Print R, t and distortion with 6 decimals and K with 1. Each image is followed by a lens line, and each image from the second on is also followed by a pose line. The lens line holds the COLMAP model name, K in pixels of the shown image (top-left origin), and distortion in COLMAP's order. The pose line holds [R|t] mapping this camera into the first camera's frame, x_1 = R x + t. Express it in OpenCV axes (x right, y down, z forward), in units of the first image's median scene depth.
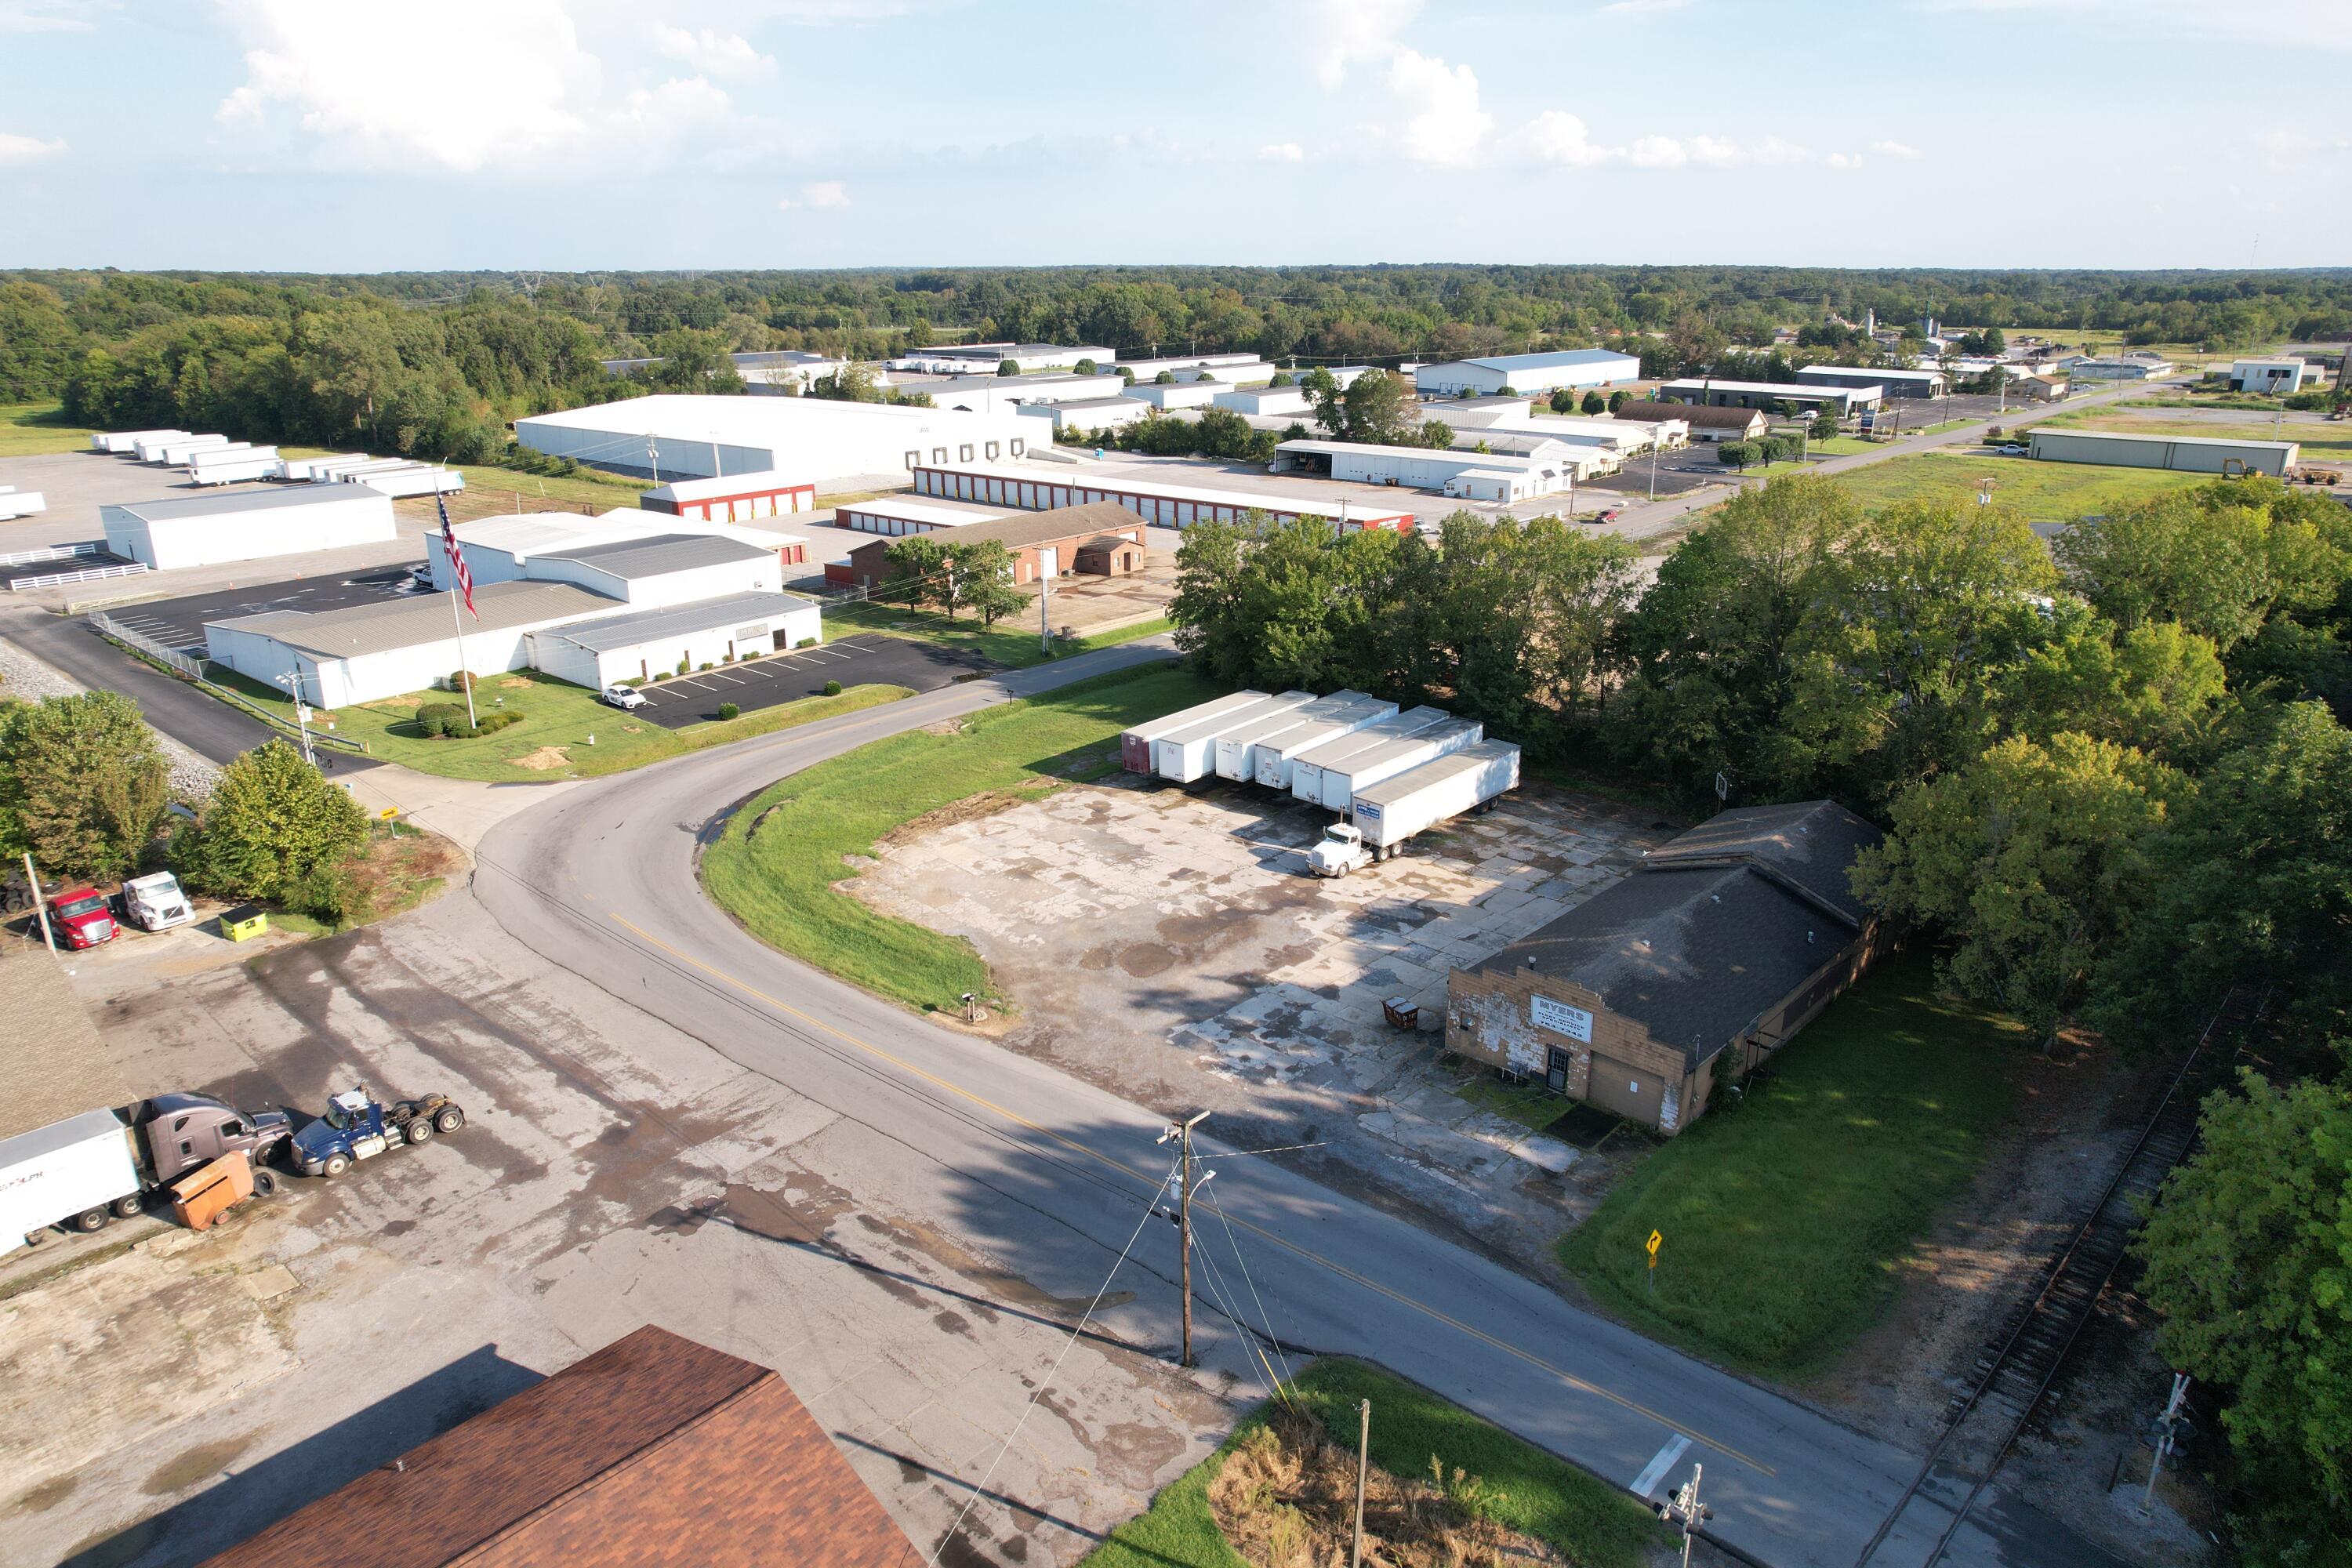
lens RADIAL K [[1500.4, 0, 1183.2], [0, 1500.4, 785.1], [0, 0, 1]] dist [-0.056437, 0.036458]
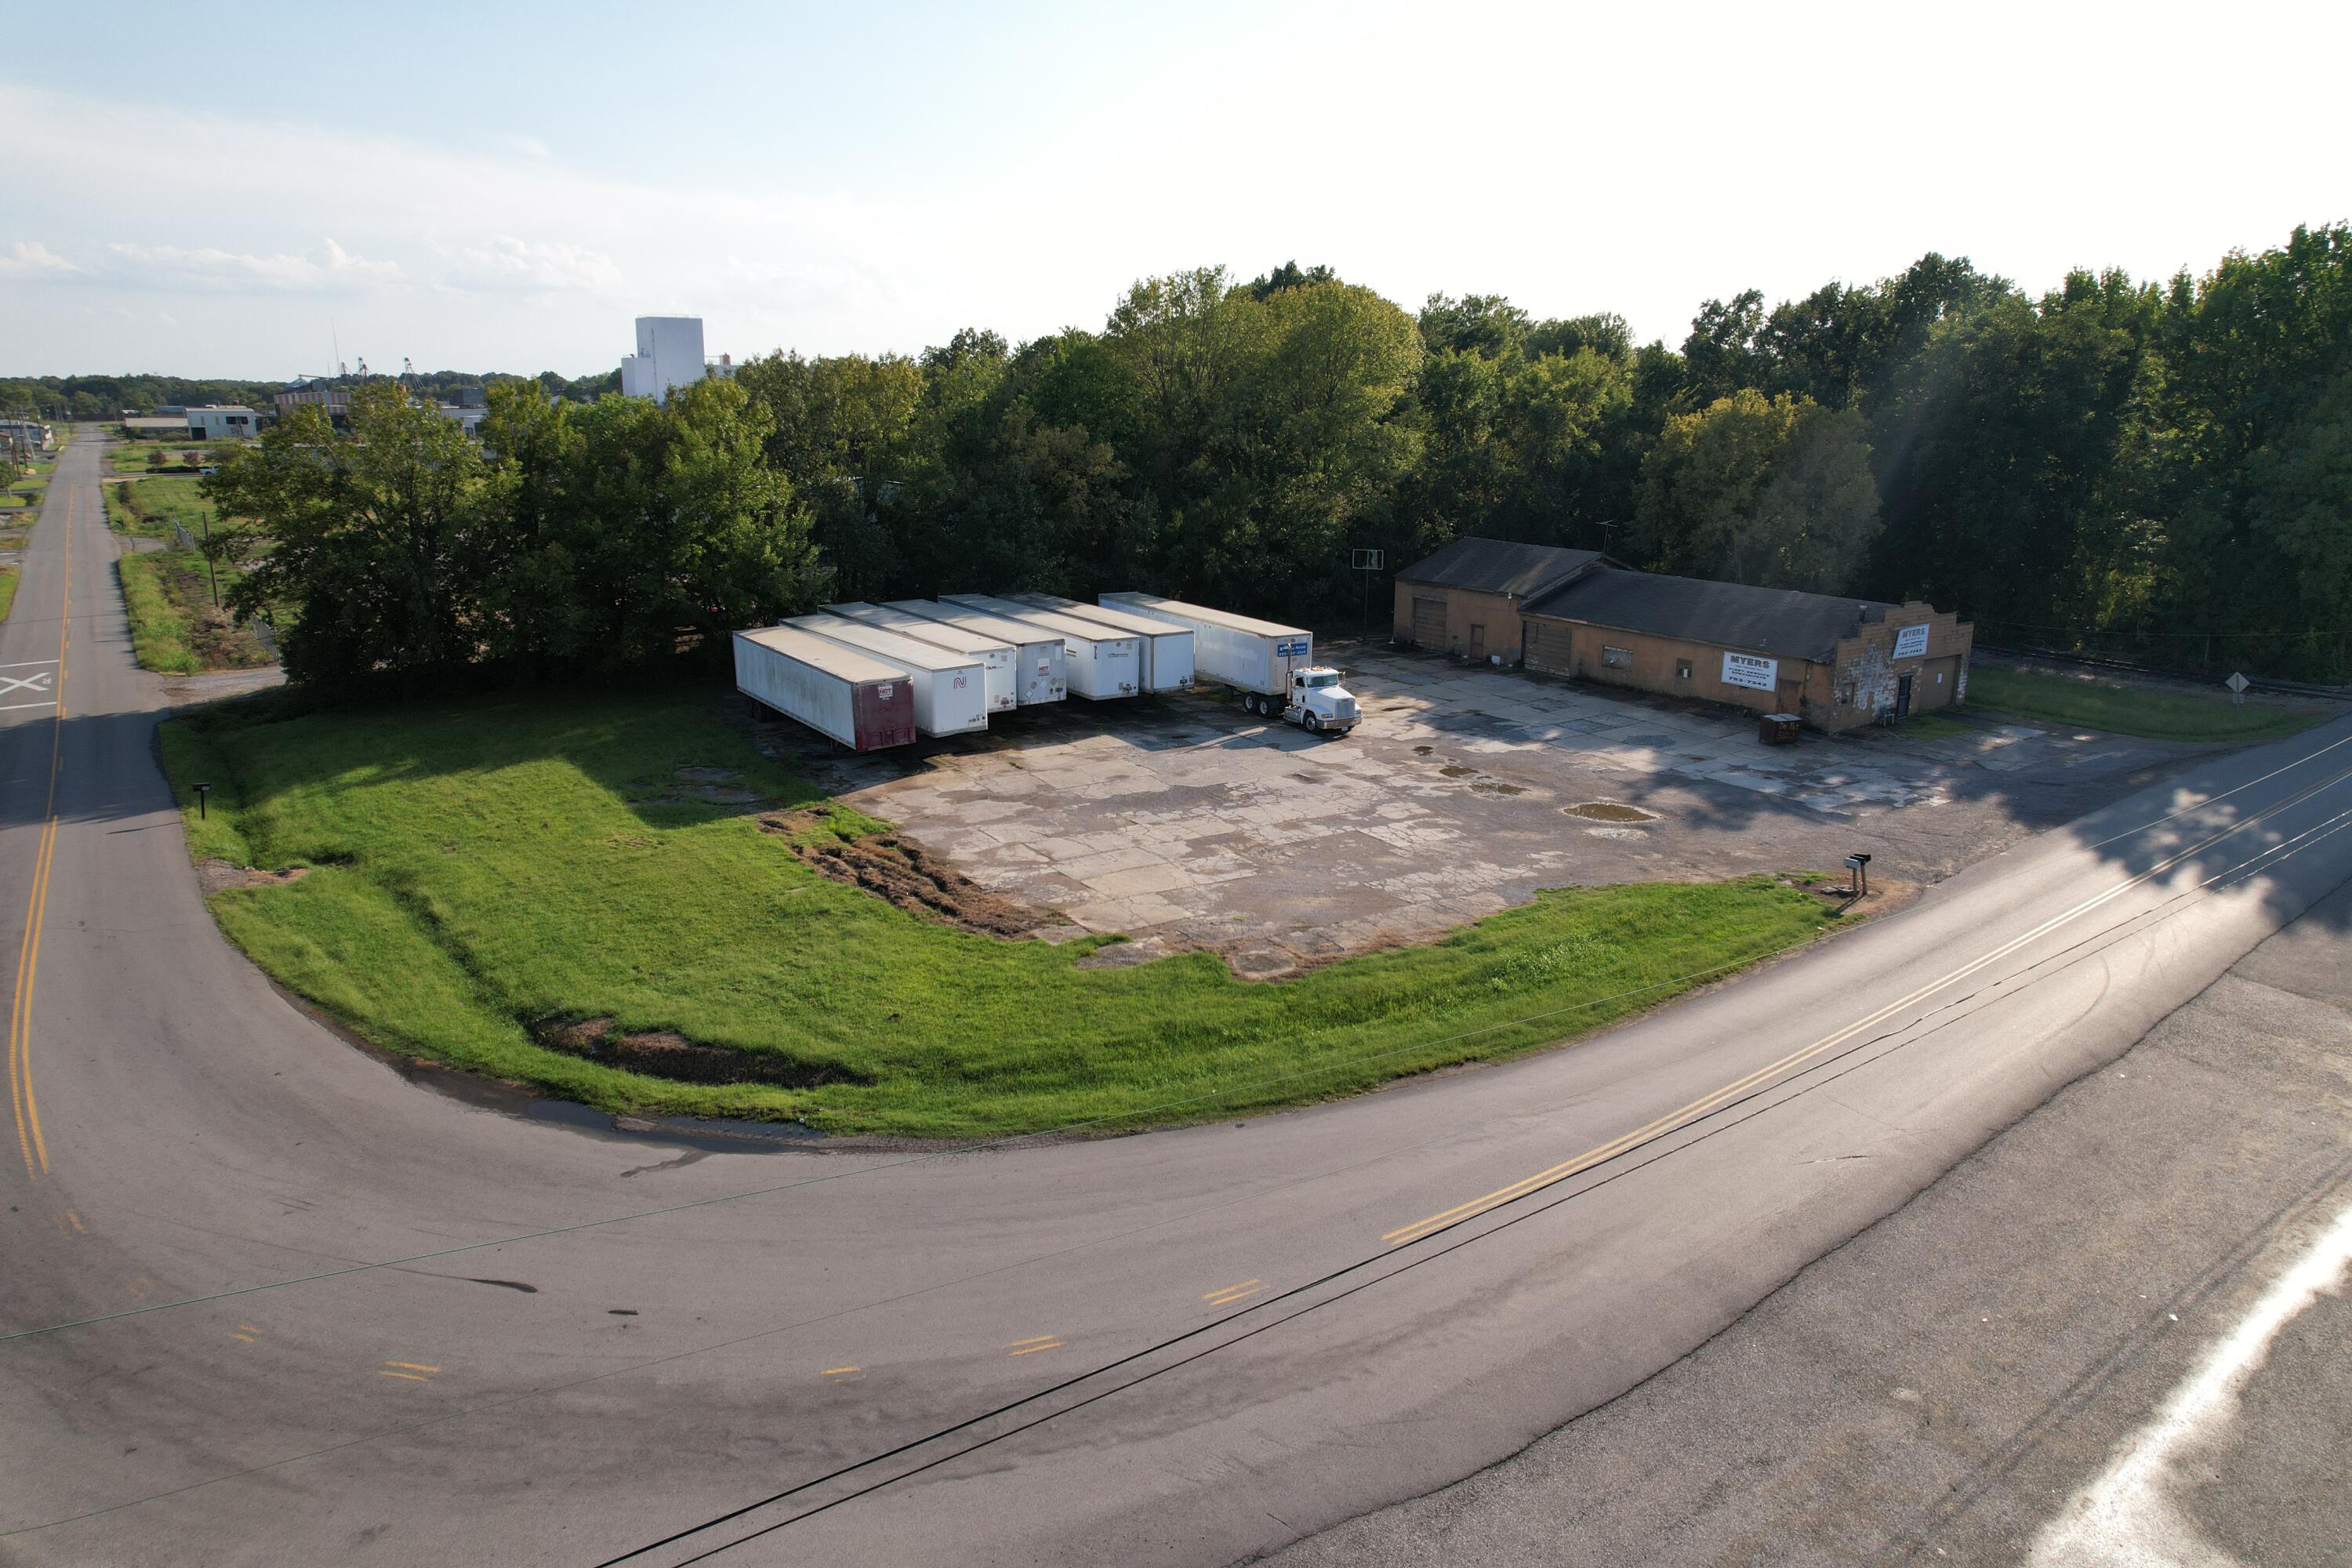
lens RADIAL K [[1500.4, 0, 1199.3], [0, 1500.4, 787.6], [0, 0, 1]] dist [-0.056437, 0.036458]
pose [[0.194329, -0.242410, 0.950512, -0.652247], [0.313601, 0.933485, 0.173953, -0.066921], [-0.929457, 0.264278, 0.257423, 0.912104]]
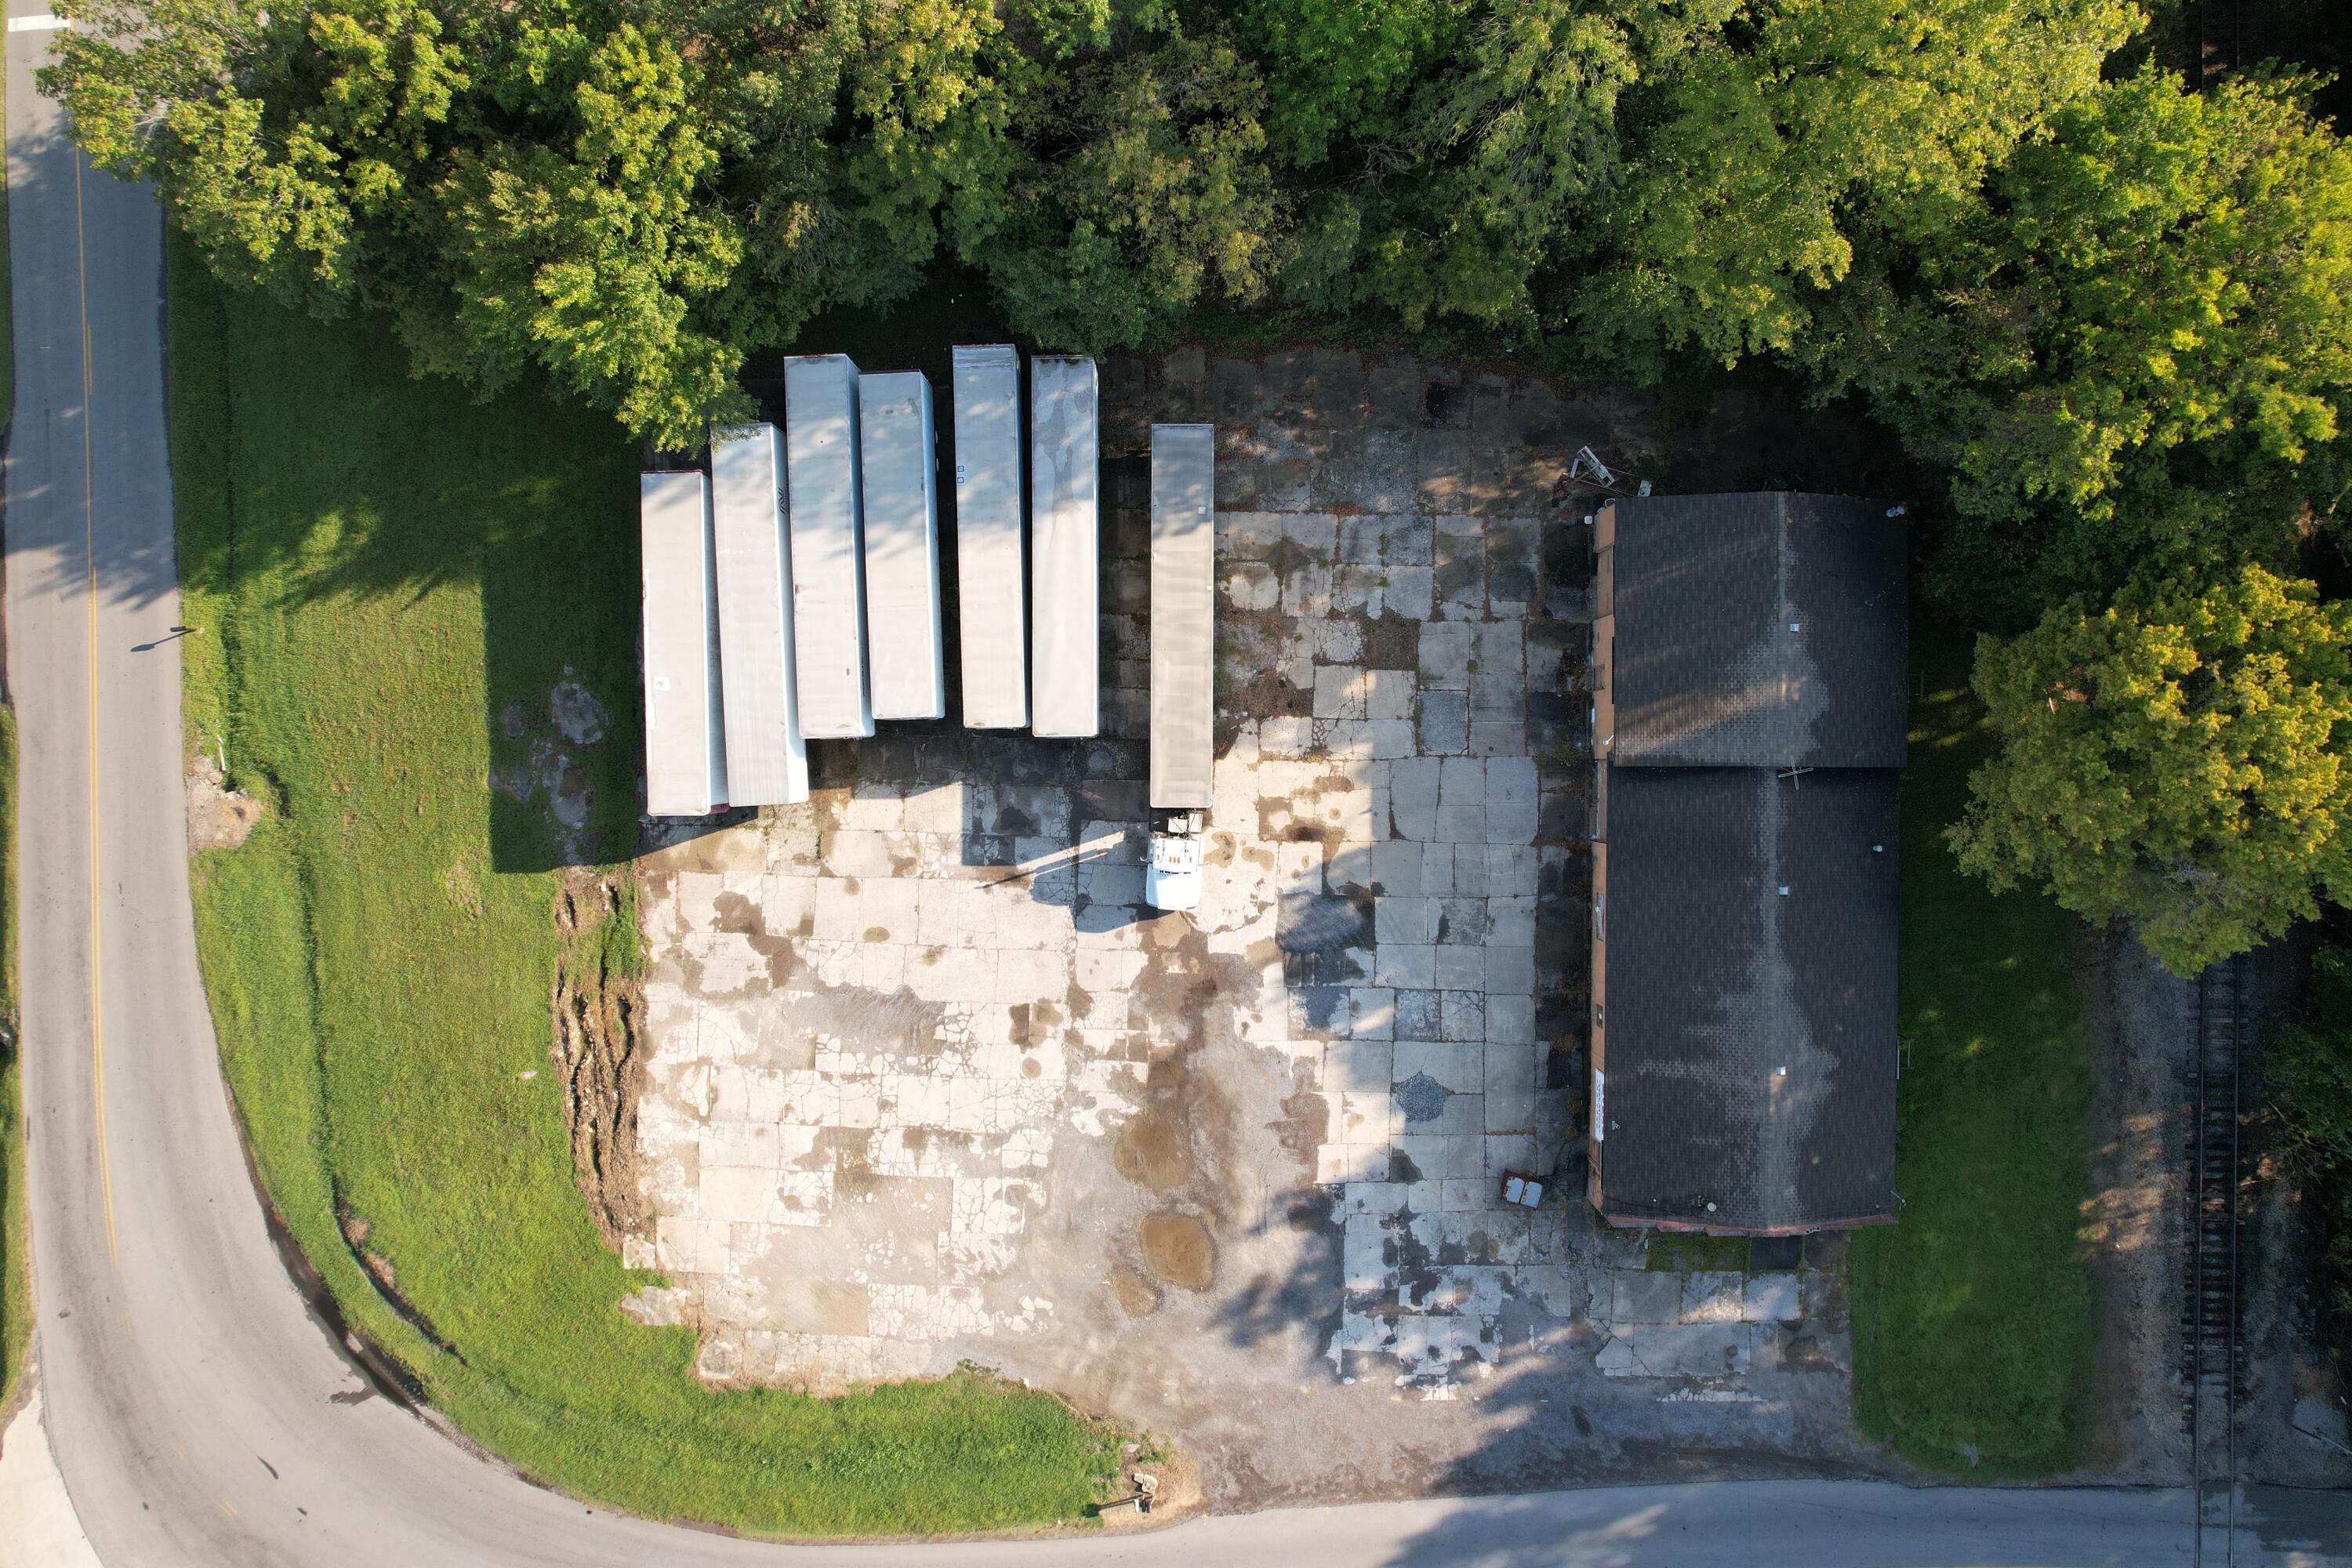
lens RADIAL K [[1500.4, 0, 1169.0], [0, 1500.4, 763.8], [0, 0, 1]] dist [-0.056437, 0.036458]
pose [[0.722060, -0.691820, -0.003672, 0.142015], [0.230900, 0.235983, 0.943927, -0.644885], [-0.652161, -0.682420, 0.330135, 0.839162]]
